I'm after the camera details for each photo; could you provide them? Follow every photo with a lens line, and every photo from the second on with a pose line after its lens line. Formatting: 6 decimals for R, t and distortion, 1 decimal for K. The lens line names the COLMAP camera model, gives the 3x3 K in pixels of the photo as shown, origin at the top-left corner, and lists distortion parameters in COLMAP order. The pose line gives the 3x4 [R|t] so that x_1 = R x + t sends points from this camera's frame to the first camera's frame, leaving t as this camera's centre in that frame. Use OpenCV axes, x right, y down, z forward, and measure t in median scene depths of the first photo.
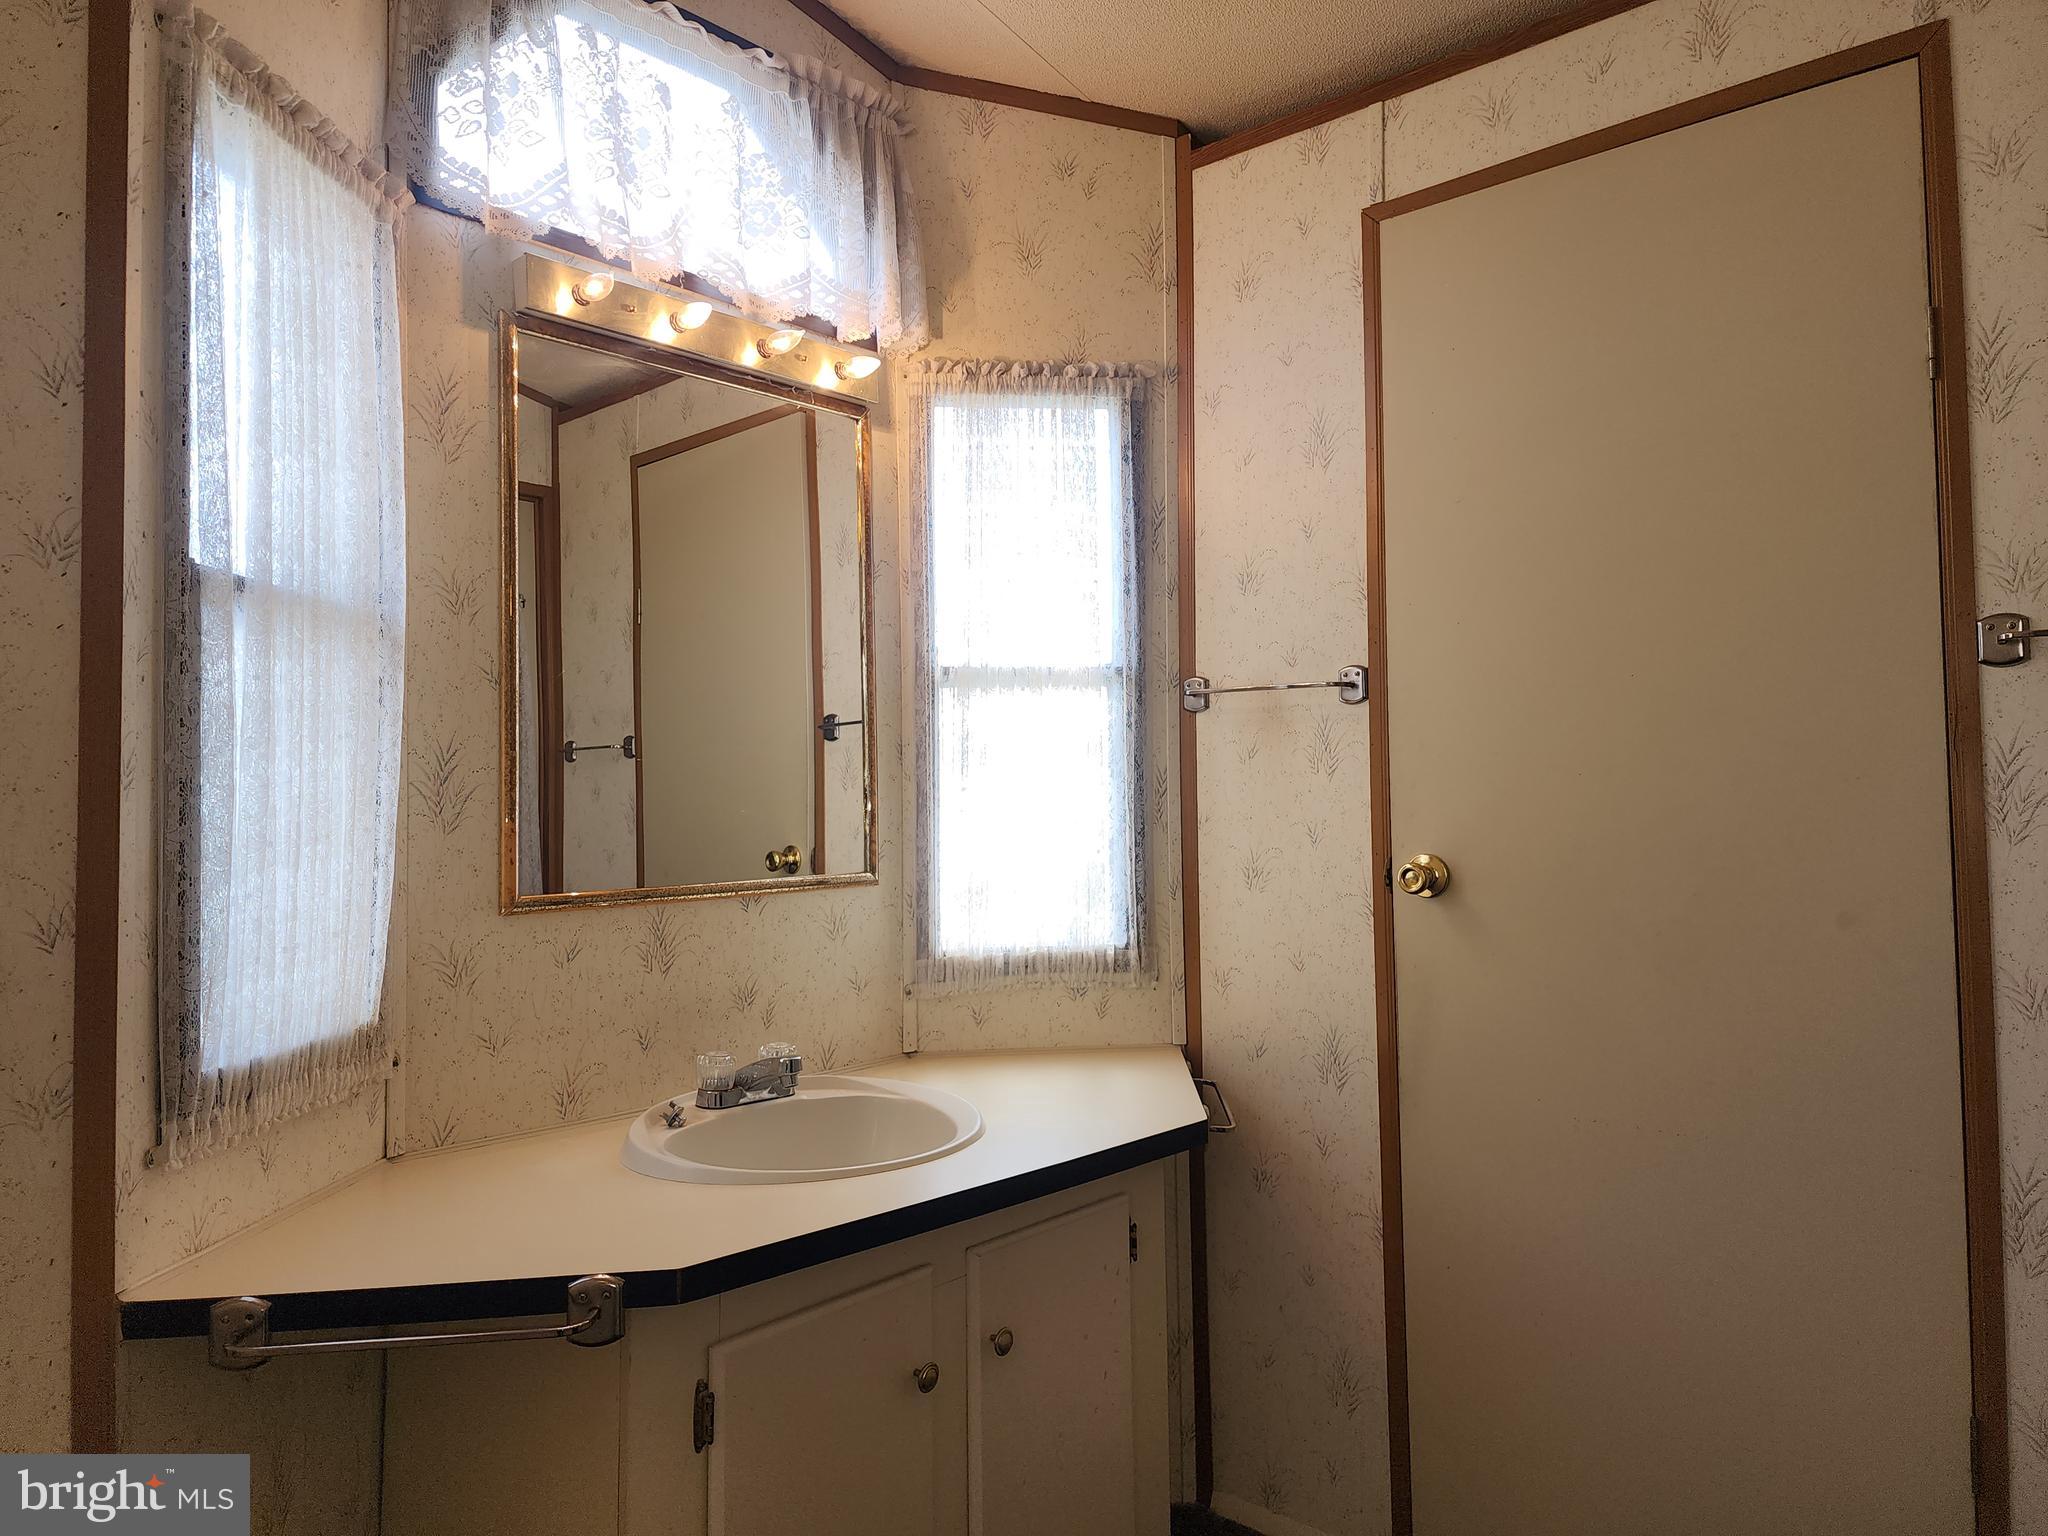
lens RADIAL K [[1381.2, 0, 1024.8], [0, 1381.2, 749.8], [0, 0, 1]] dist [0.079479, -0.080823]
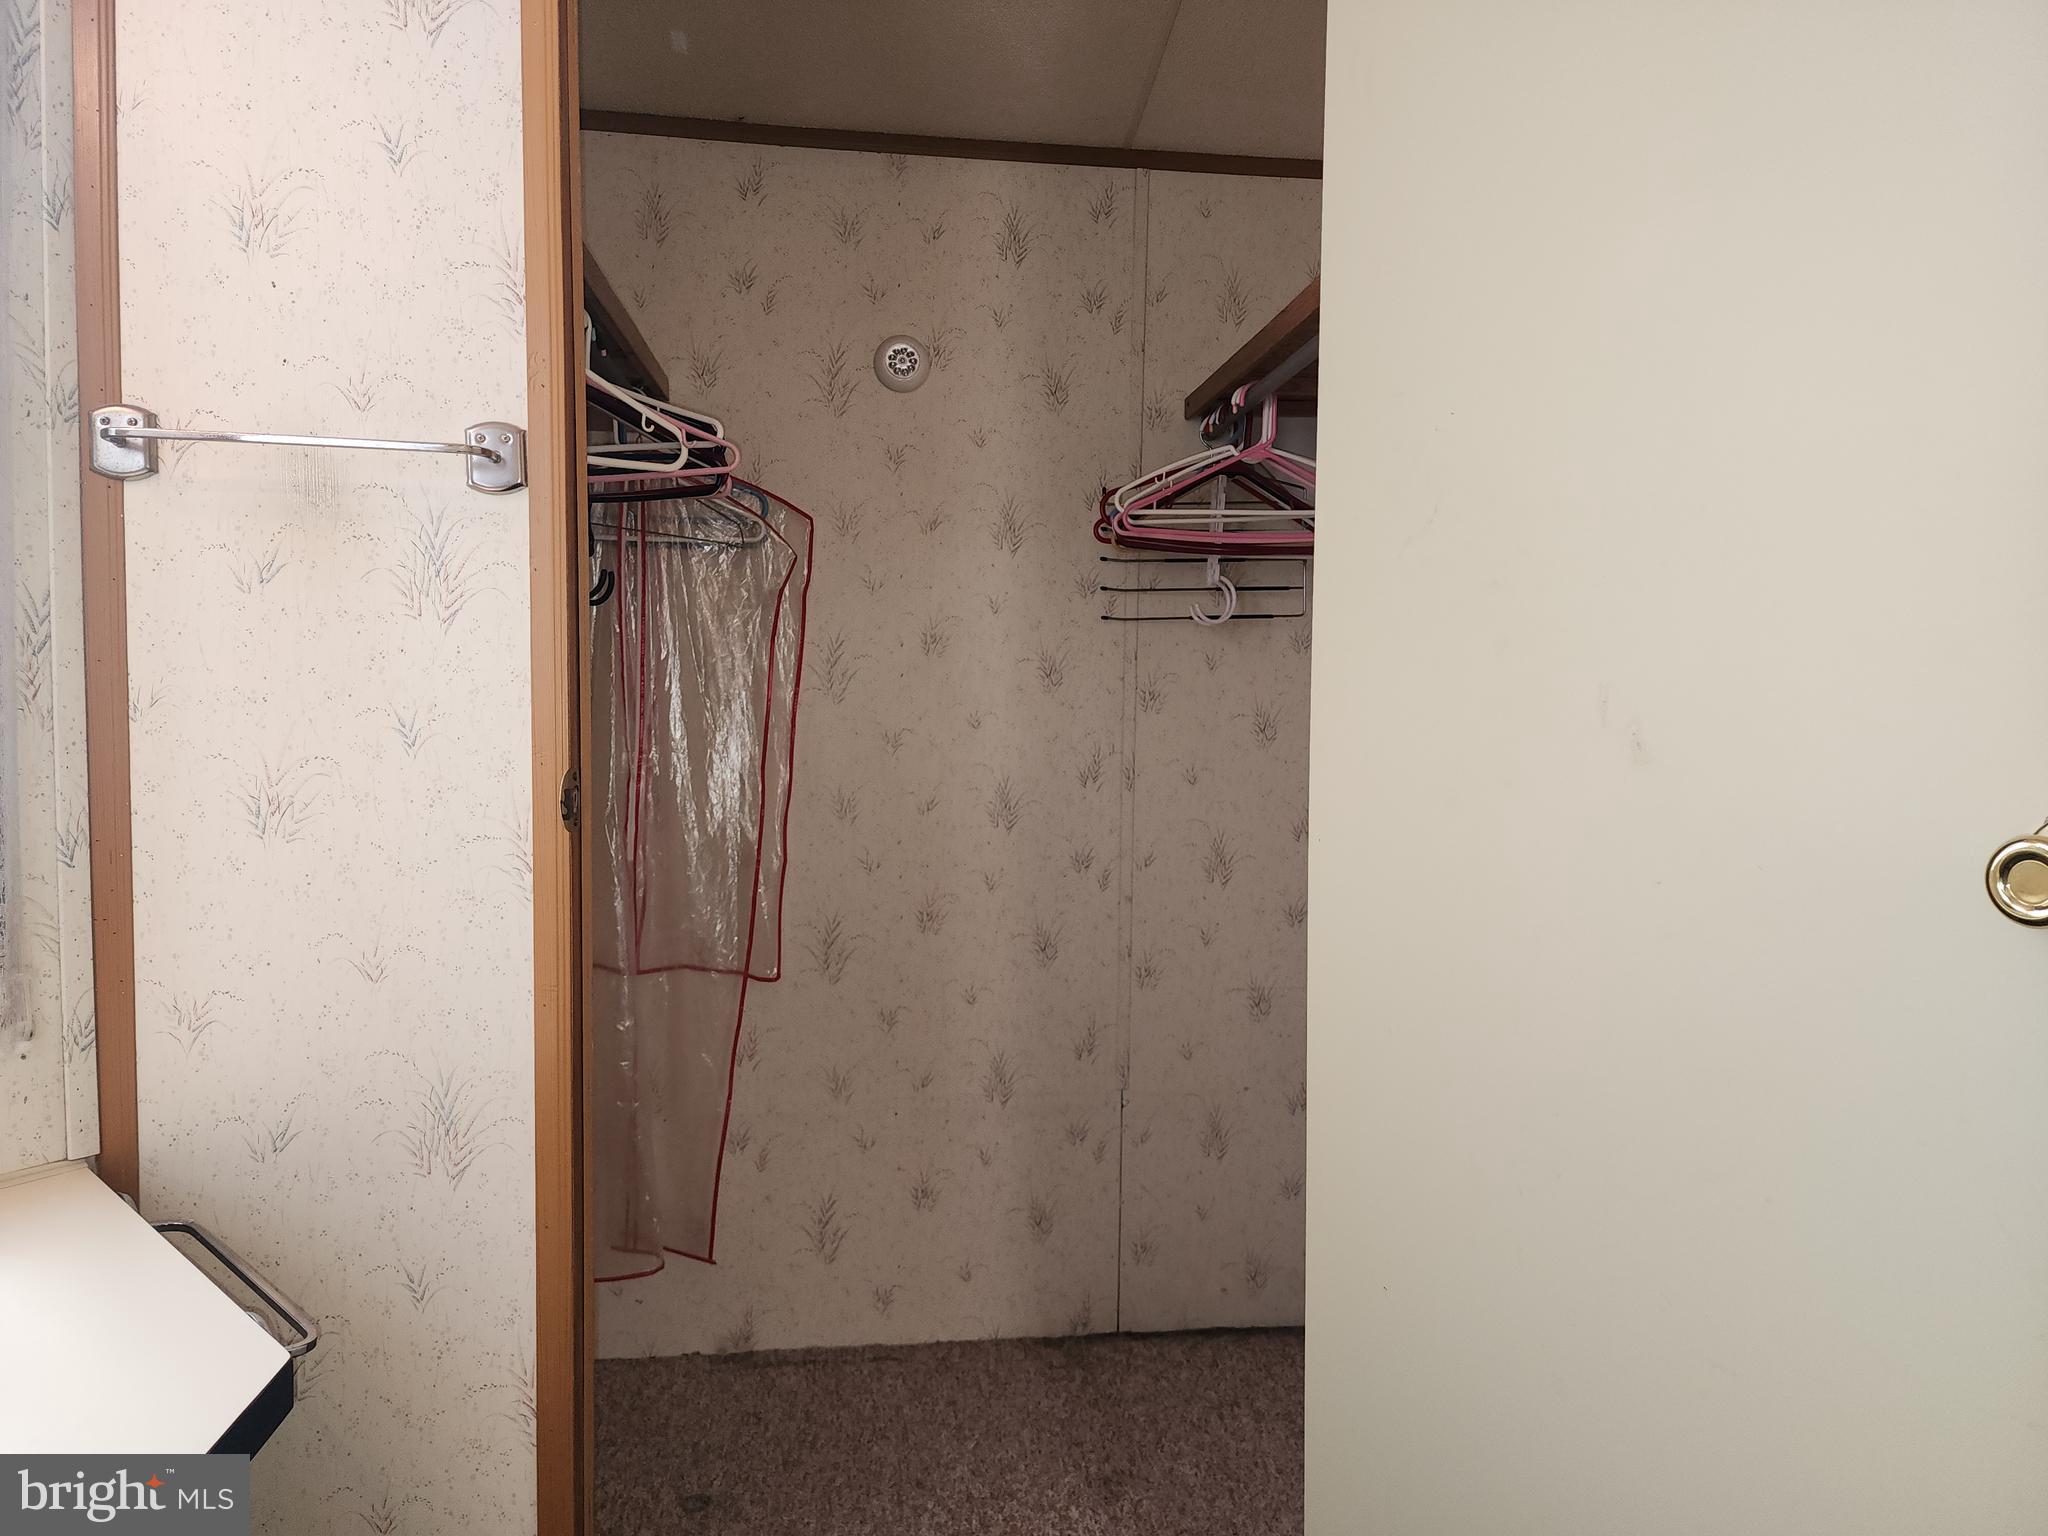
lens RADIAL K [[1381.2, 0, 1031.9], [0, 1381.2, 781.9], [0, 0, 1]] dist [0.079479, -0.080823]
pose [[0.657667, -0.027717, 0.752799, -0.042812], [-0.037399, 0.996889, 0.069377, 0.034144], [-0.752380, -0.073781, 0.654585, 0.457724]]
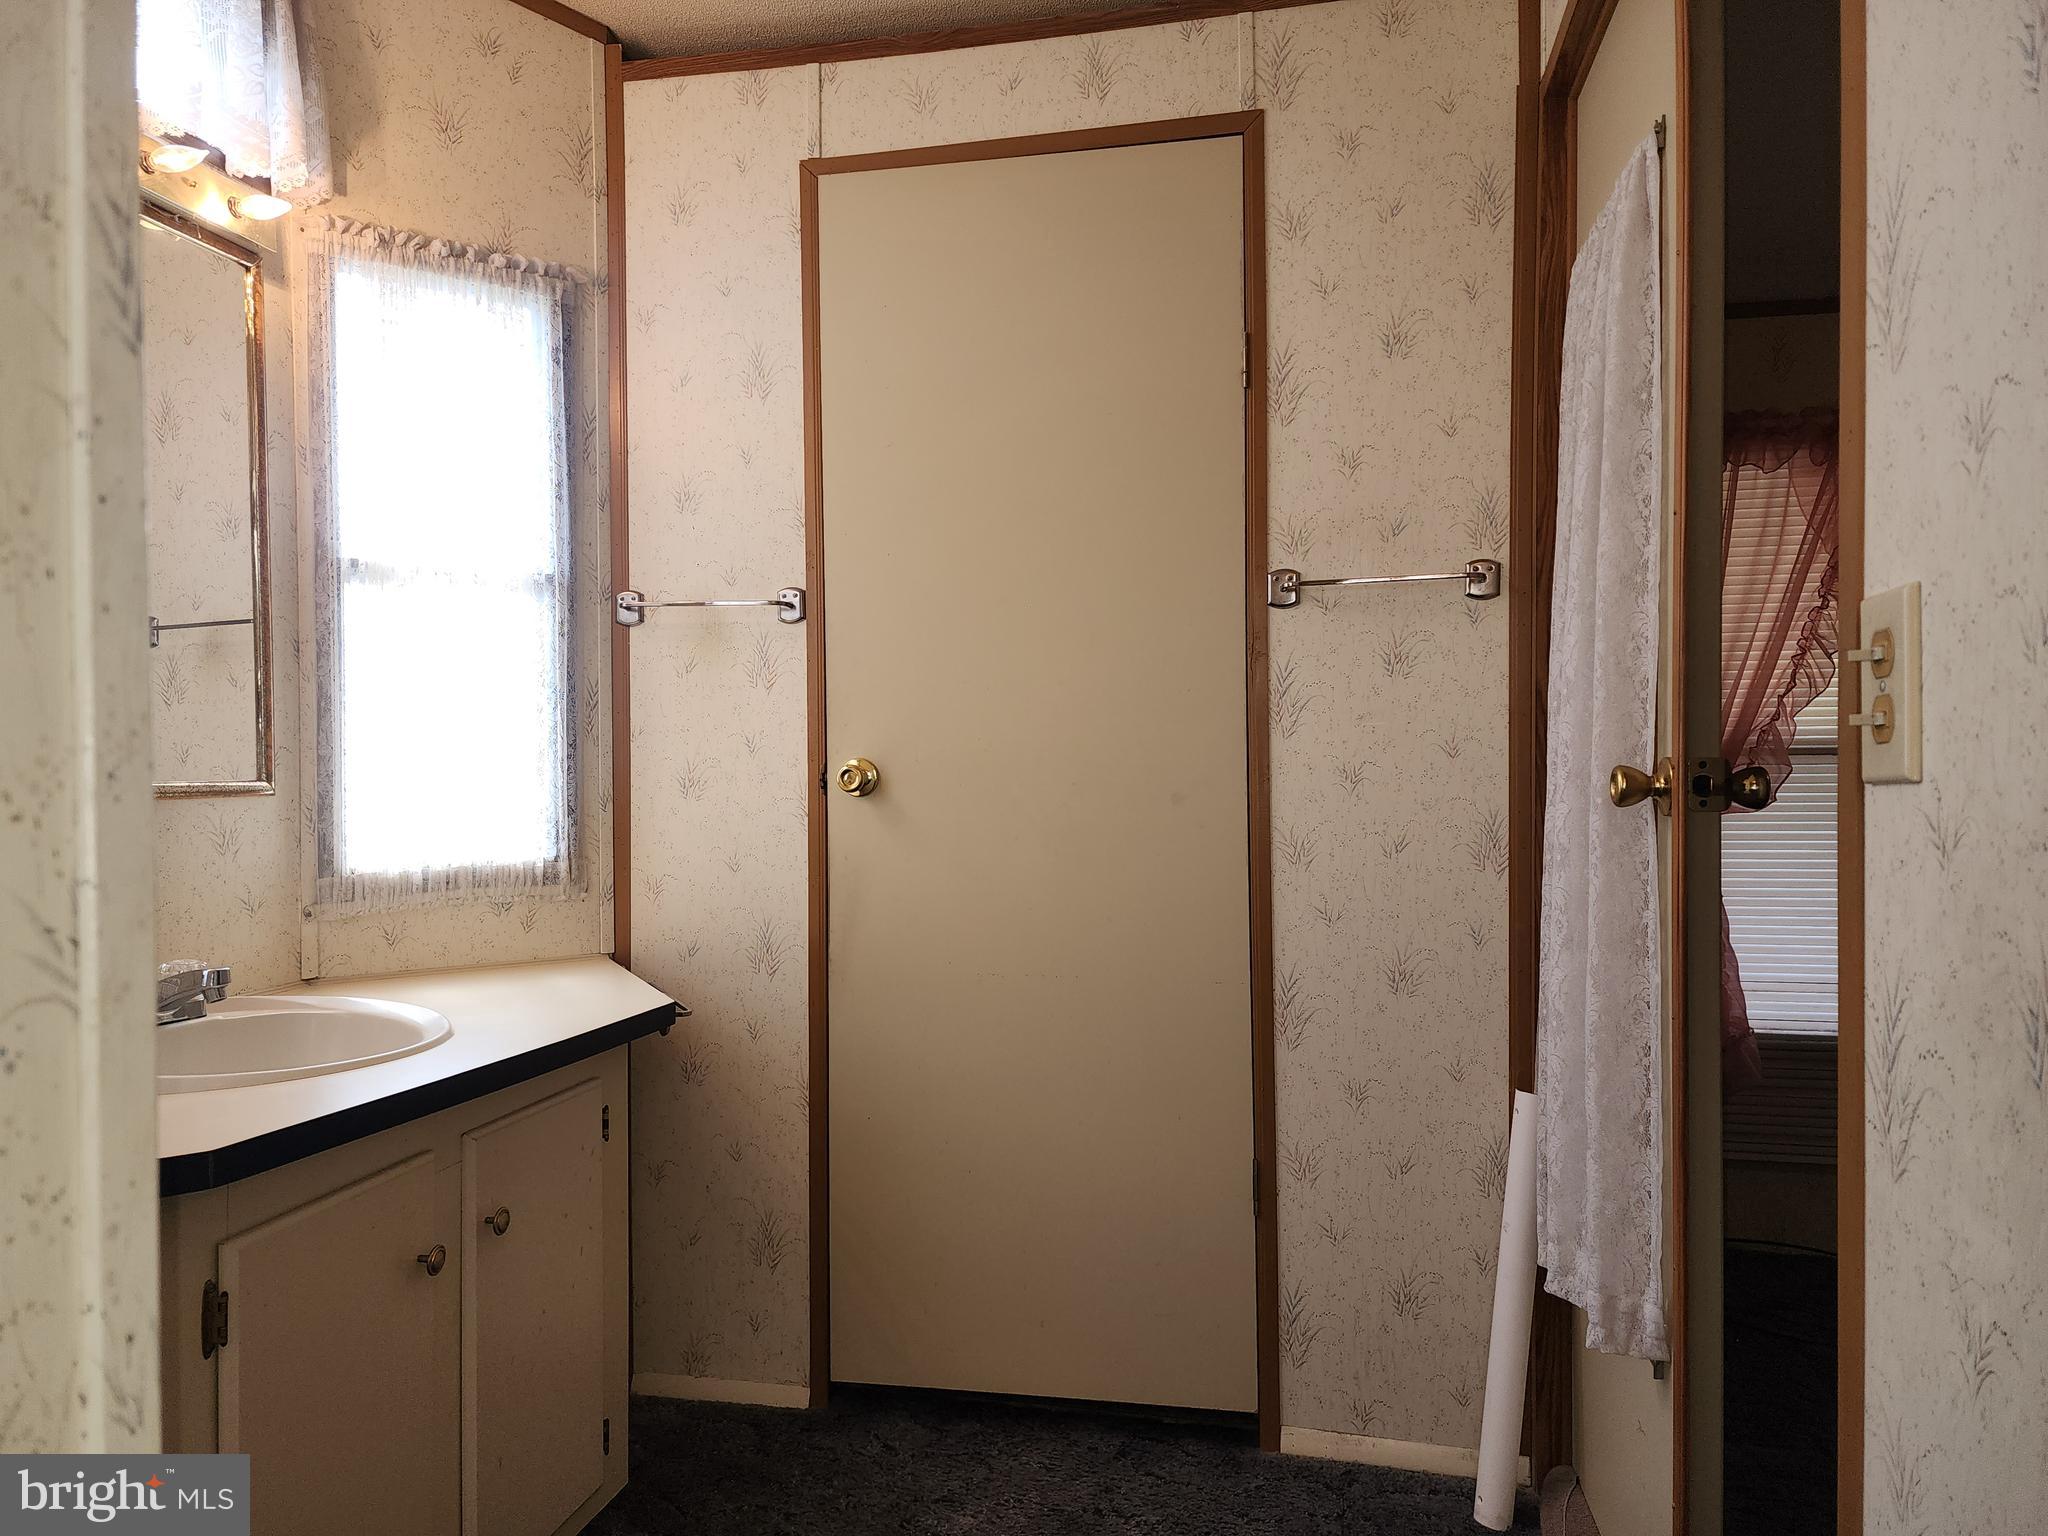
lens RADIAL K [[1381.2, 0, 1023.2], [0, 1381.2, 780.6], [0, 0, 1]] dist [0.079479, -0.080823]
pose [[0.864646, 0.001421, 0.502379, -0.146711], [-0.017895, 0.999449, 0.027971, 0.055479], [-0.502062, -0.033175, 0.864195, -0.031130]]
